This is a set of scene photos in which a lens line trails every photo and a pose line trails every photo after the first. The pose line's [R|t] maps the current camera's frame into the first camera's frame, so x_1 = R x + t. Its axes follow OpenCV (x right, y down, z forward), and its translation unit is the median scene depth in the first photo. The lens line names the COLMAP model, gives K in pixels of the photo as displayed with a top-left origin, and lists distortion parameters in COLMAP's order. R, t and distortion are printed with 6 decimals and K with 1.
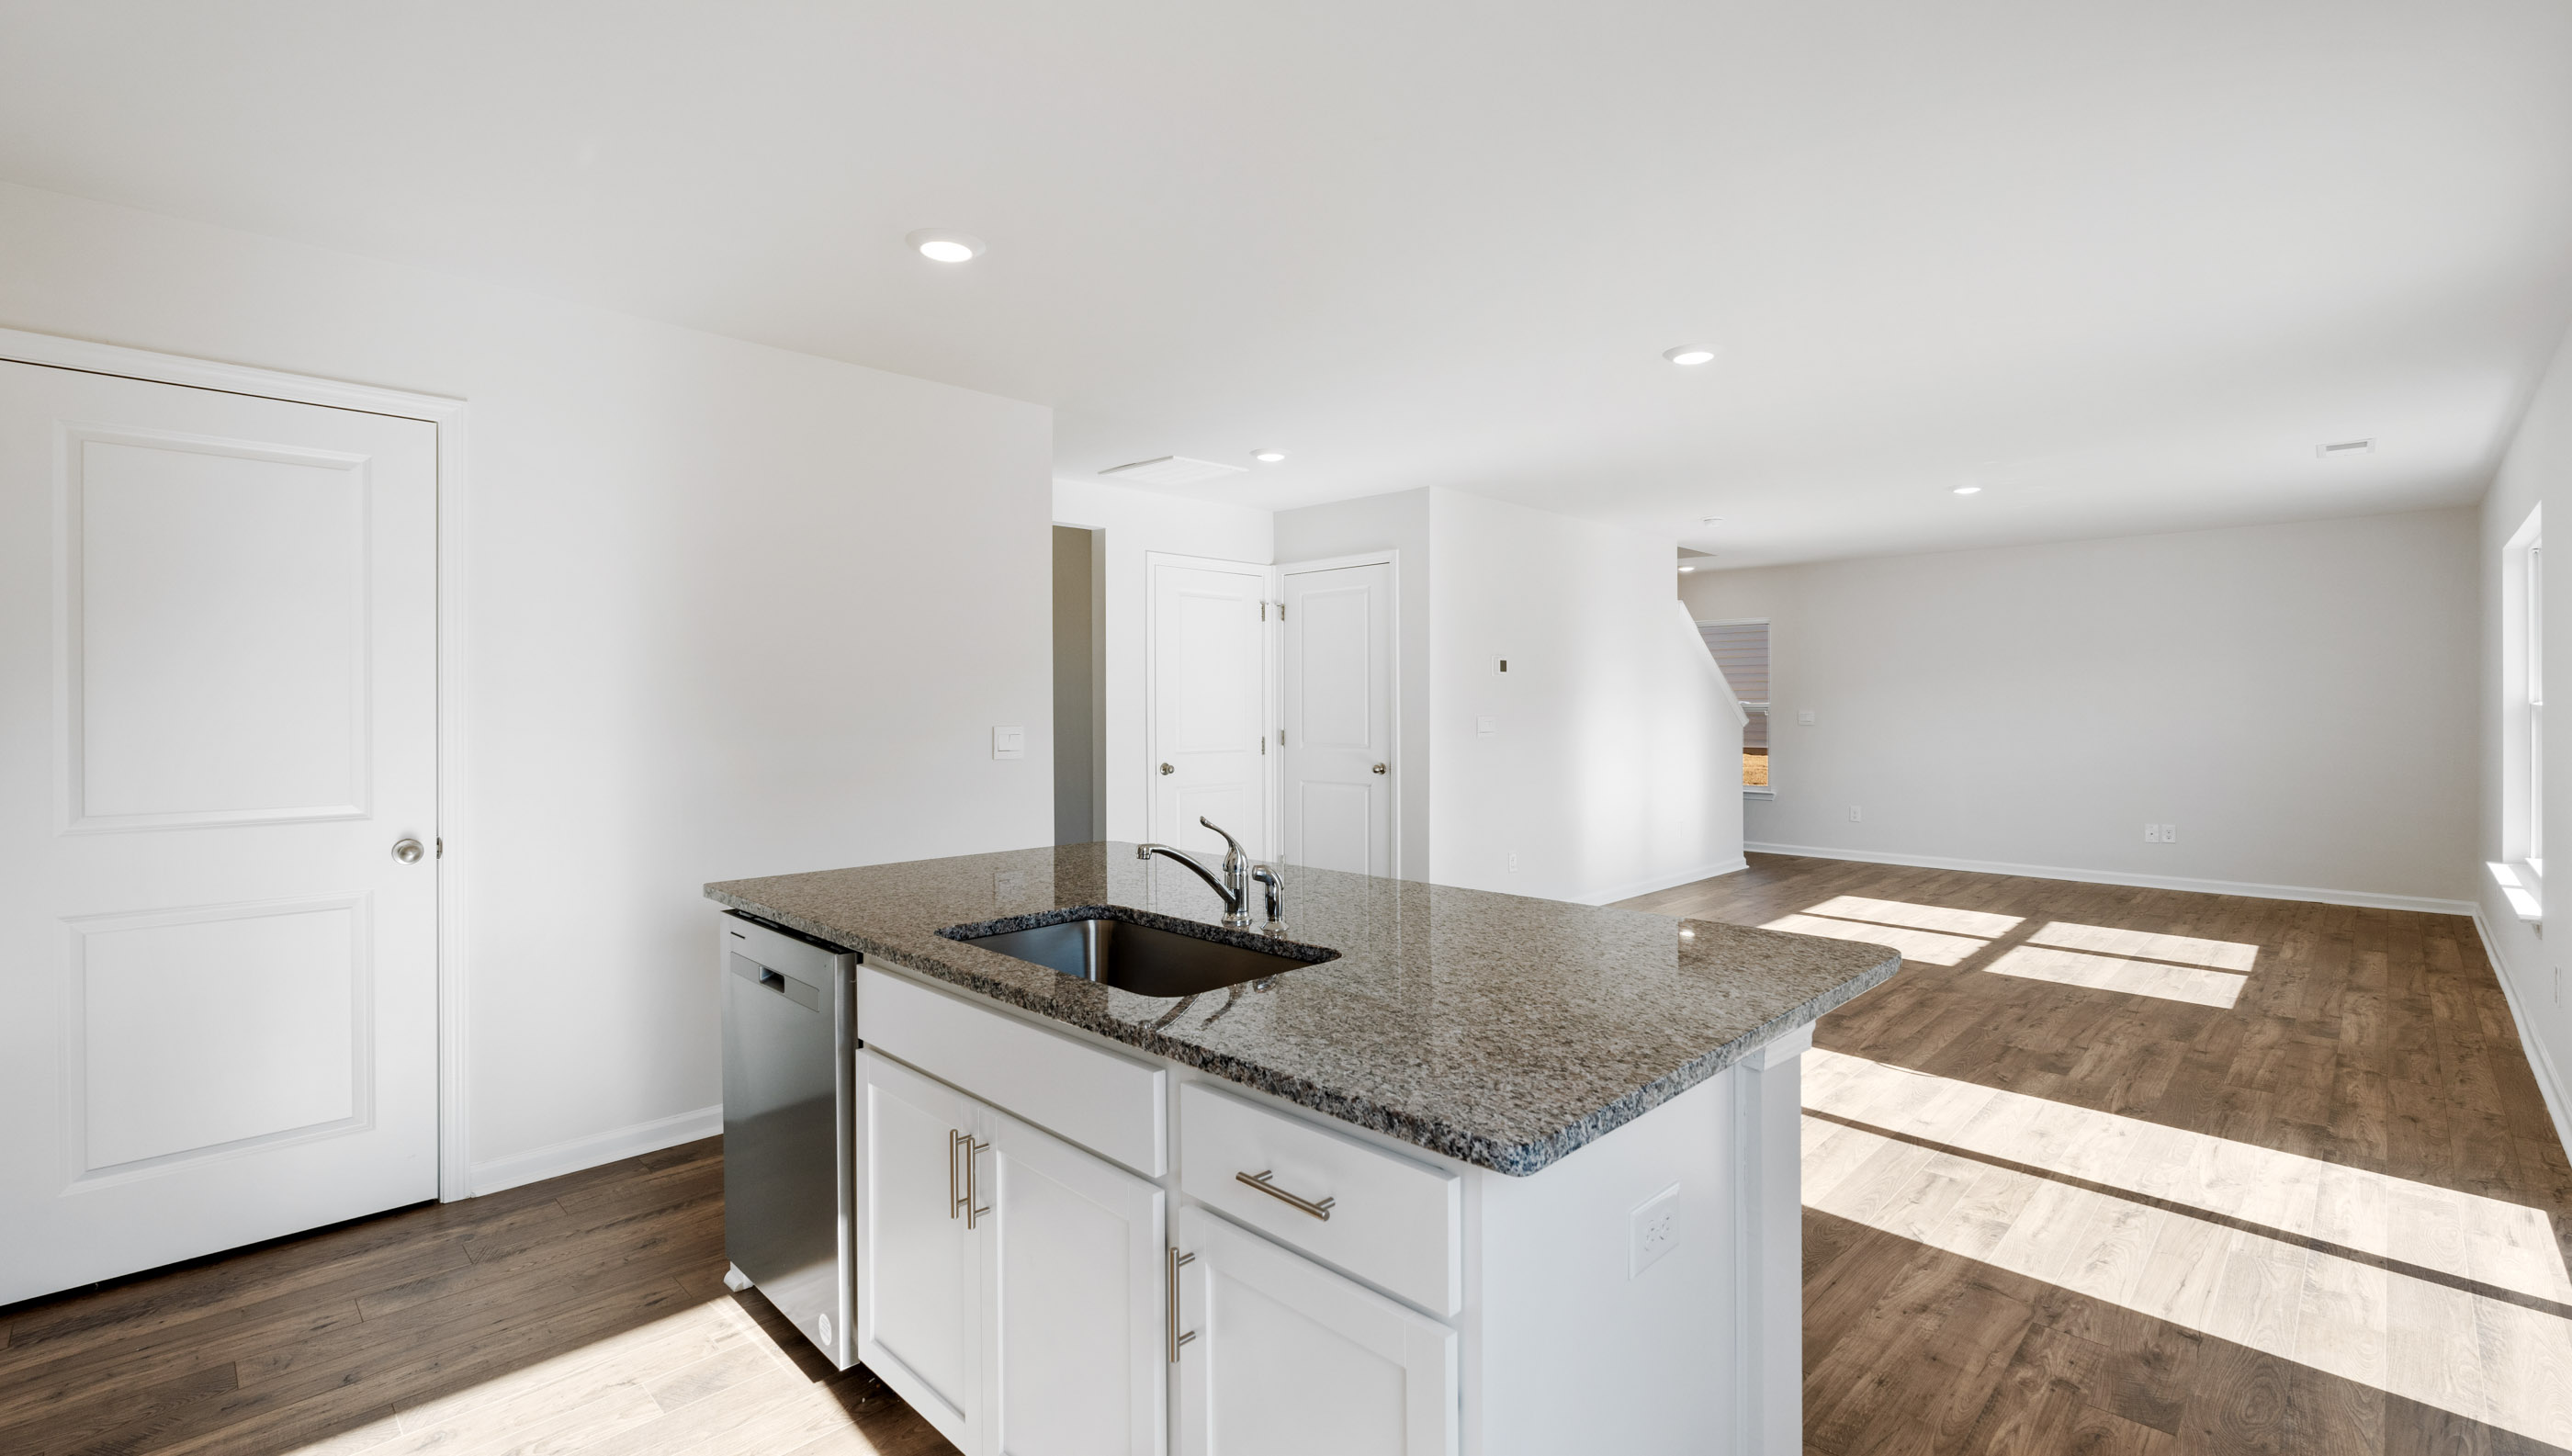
lens RADIAL K [[1130.6, 0, 1285.5], [0, 1130.6, 718.8], [0, 0, 1]] dist [-0.007646, 0.001972]
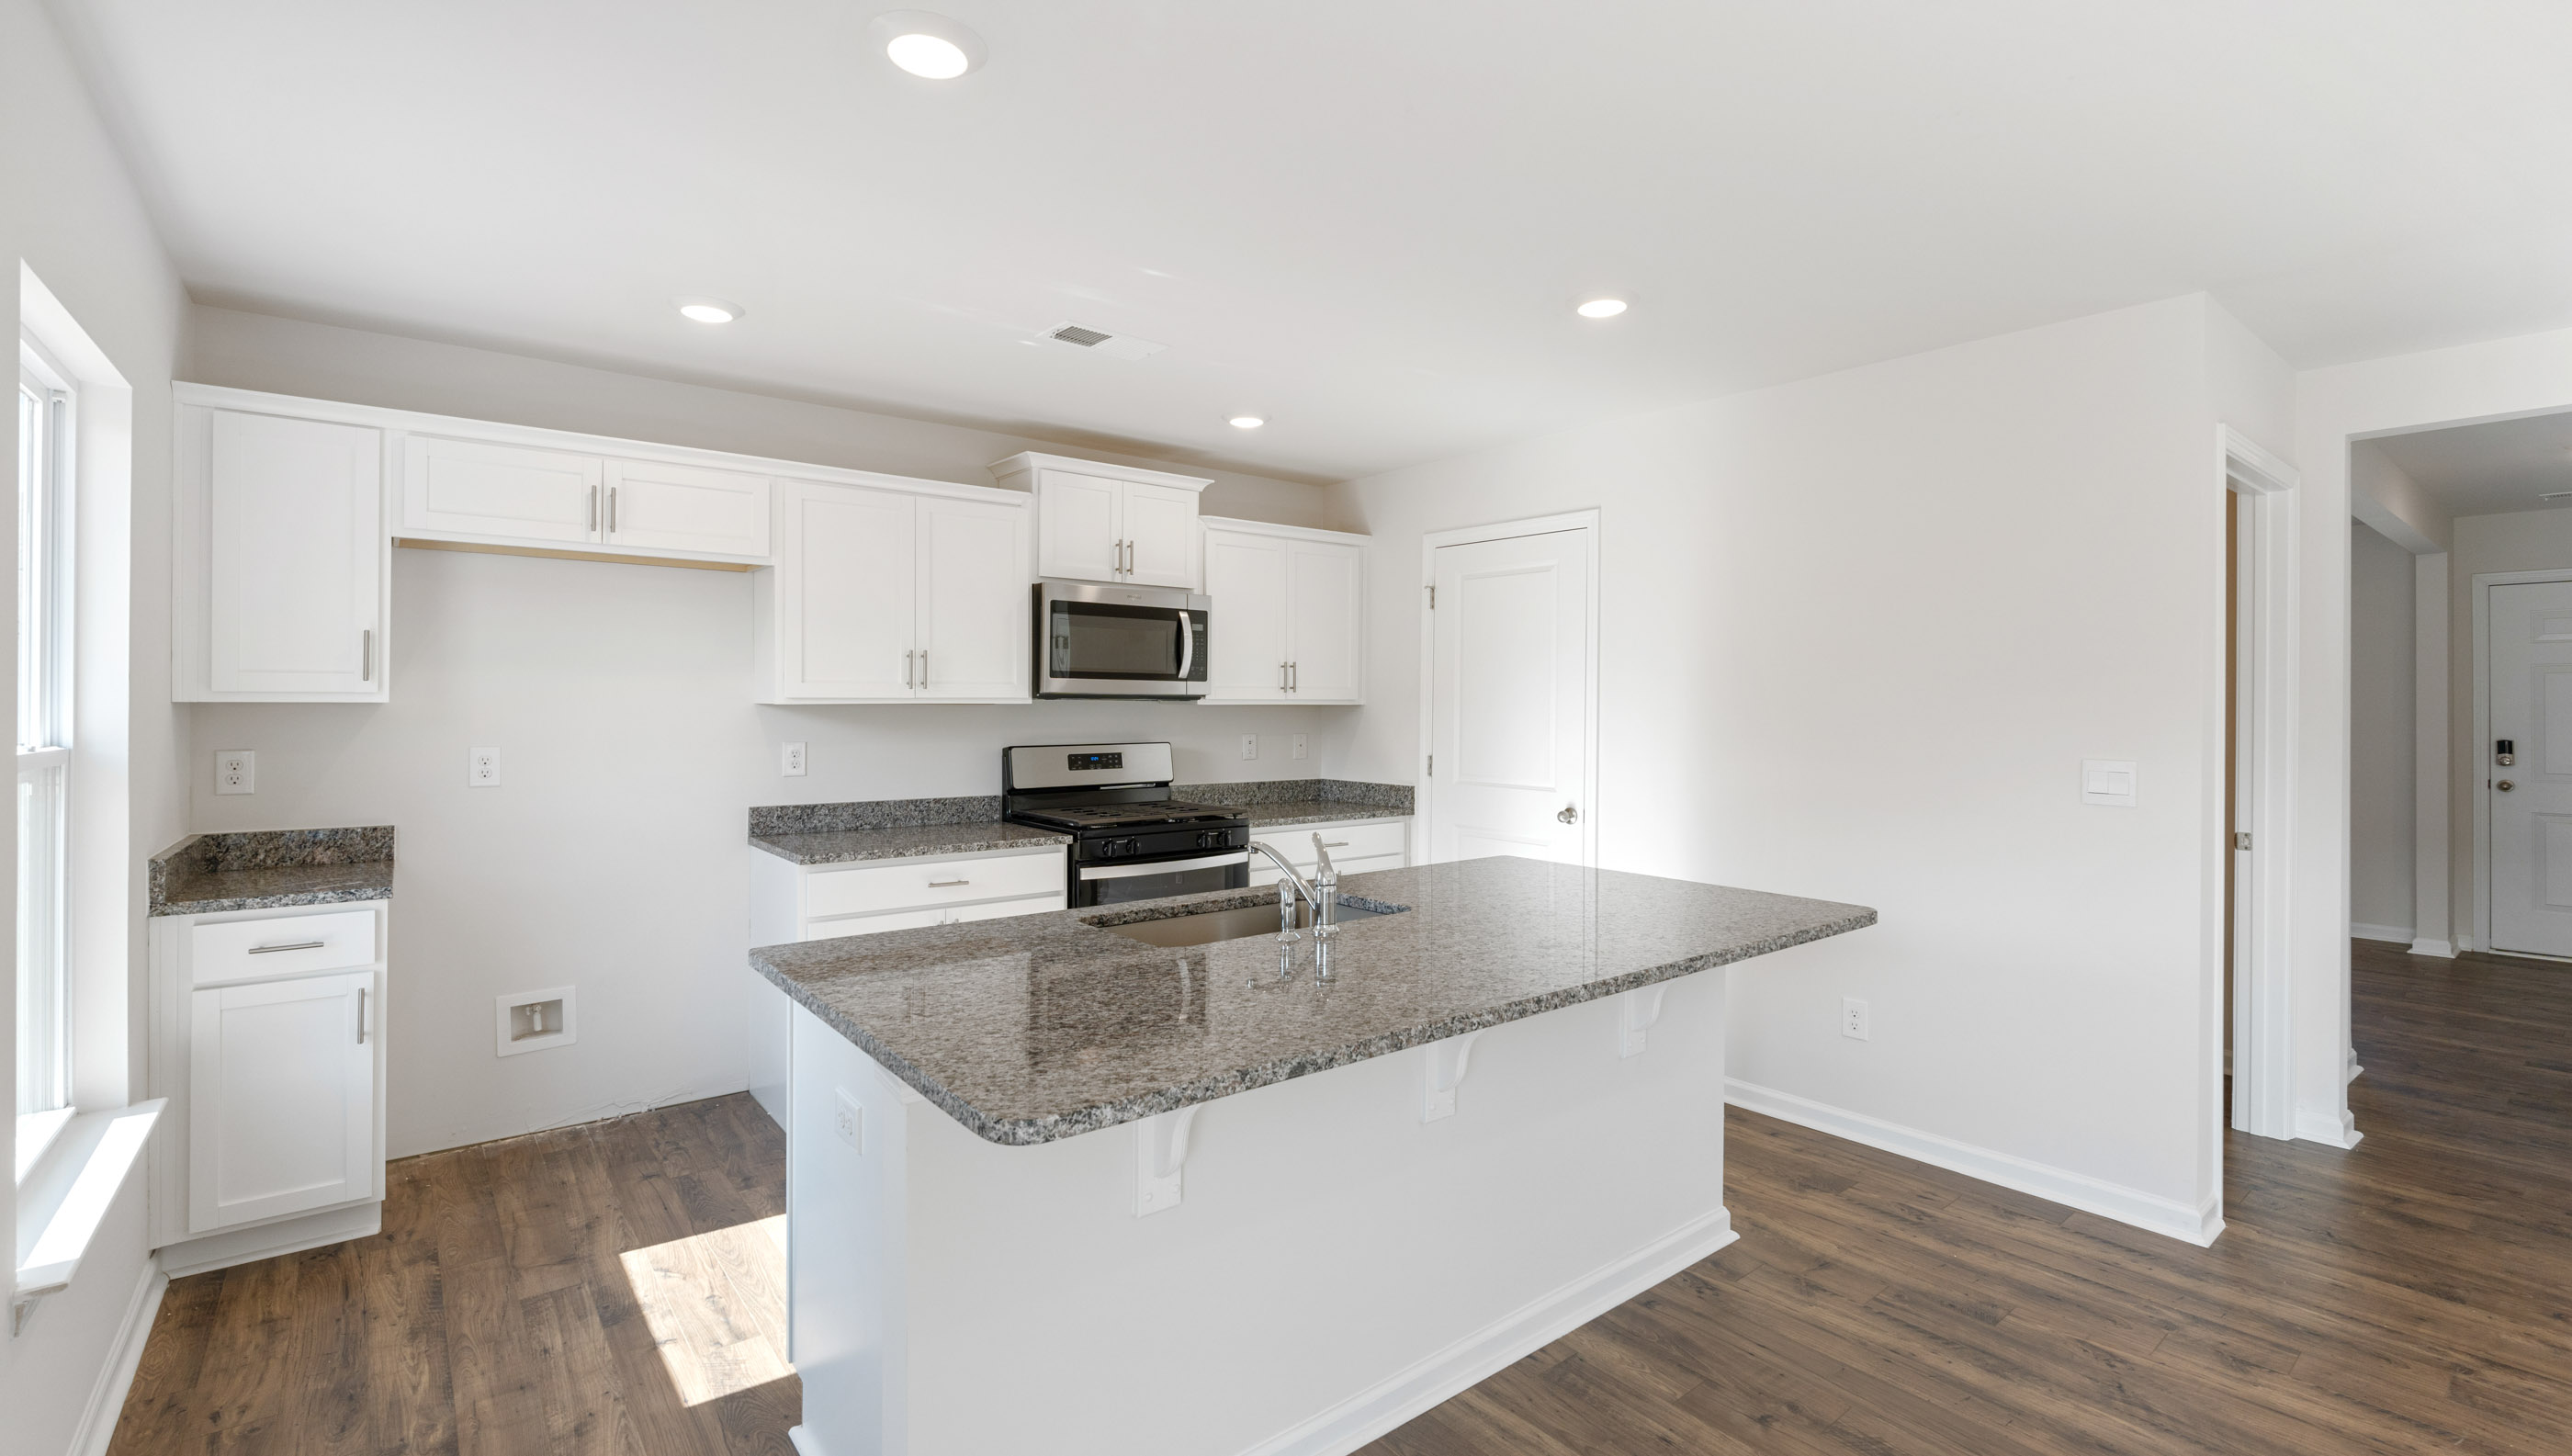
lens RADIAL K [[1130.6, 0, 1299.6], [0, 1130.6, 708.2], [0, 0, 1]] dist [-0.007646, 0.001972]
pose [[-0.116419, 0.004403, -0.993190, 1.173856], [-0.018676, 0.999804, 0.006622, -0.047435], [0.993025, 0.019320, -0.116314, 1.412669]]
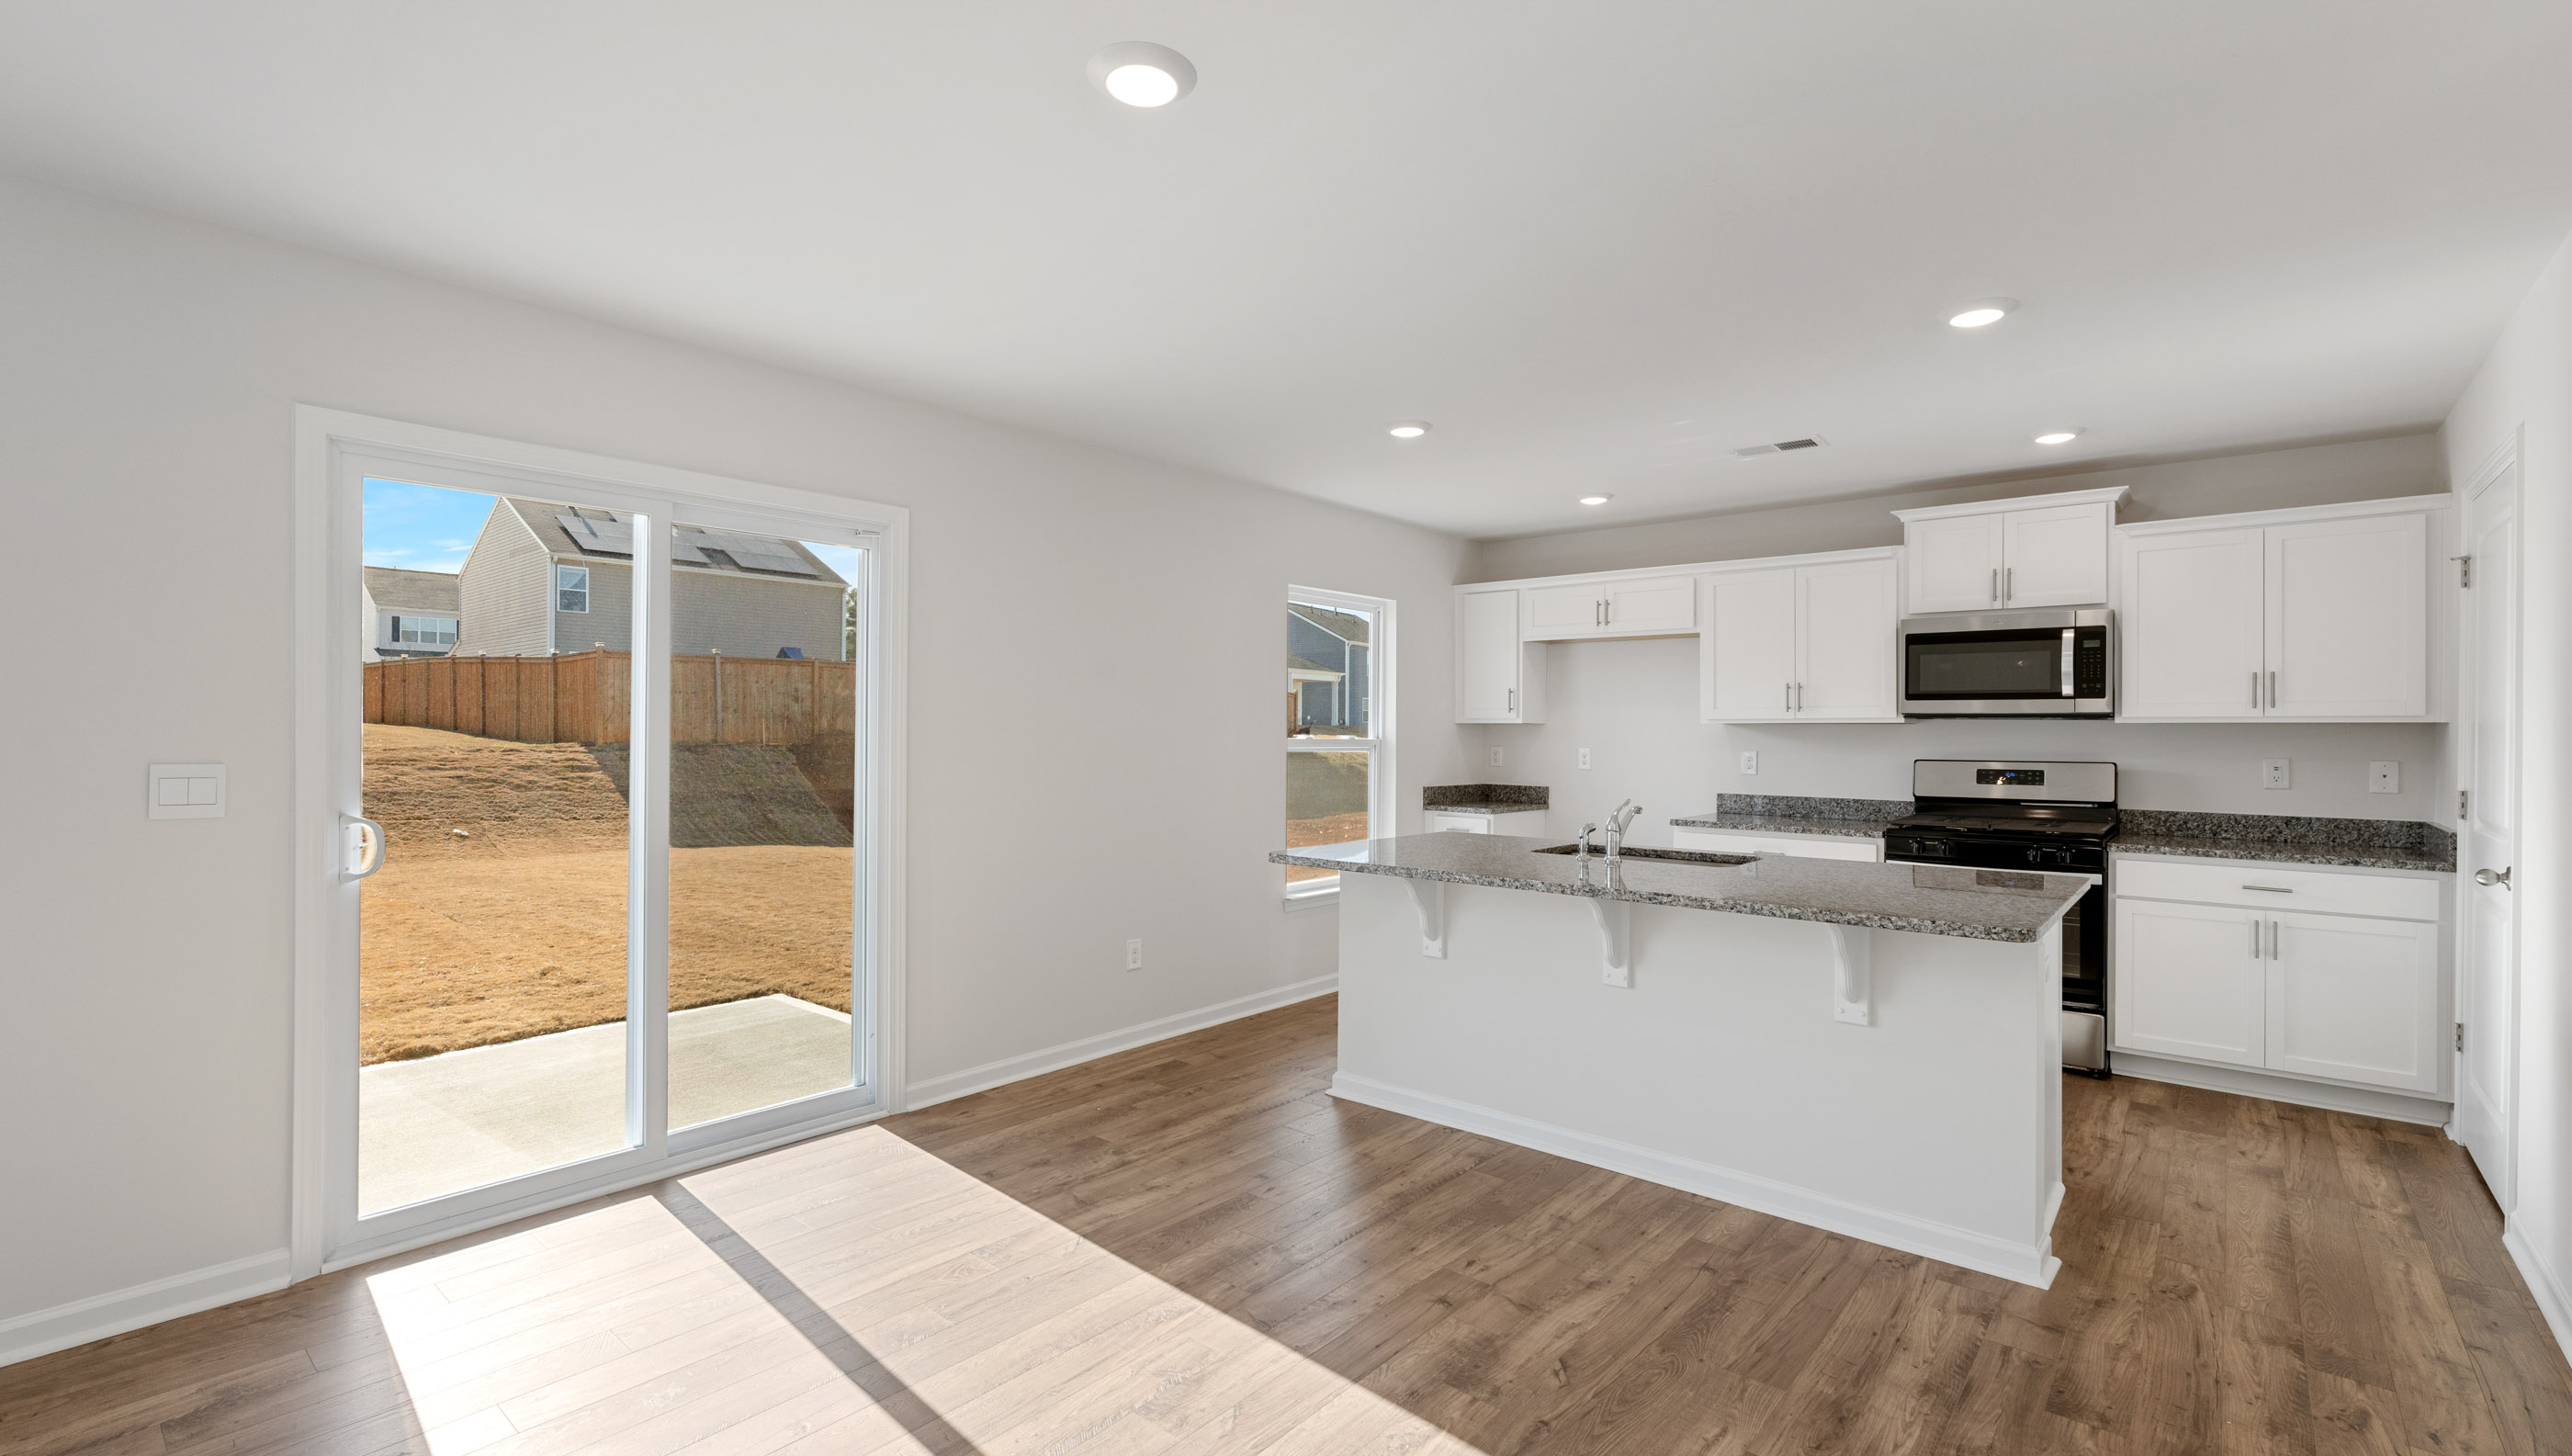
lens RADIAL K [[1130.6, 0, 1276.7], [0, 1130.6, 722.9], [0, 0, 1]] dist [-0.007646, 0.001972]
pose [[-0.997580, -0.002616, -0.069482, 0.680322], [-0.003381, 0.999935, 0.010893, -0.054639], [0.069449, 0.011102, -0.997524, 3.093294]]
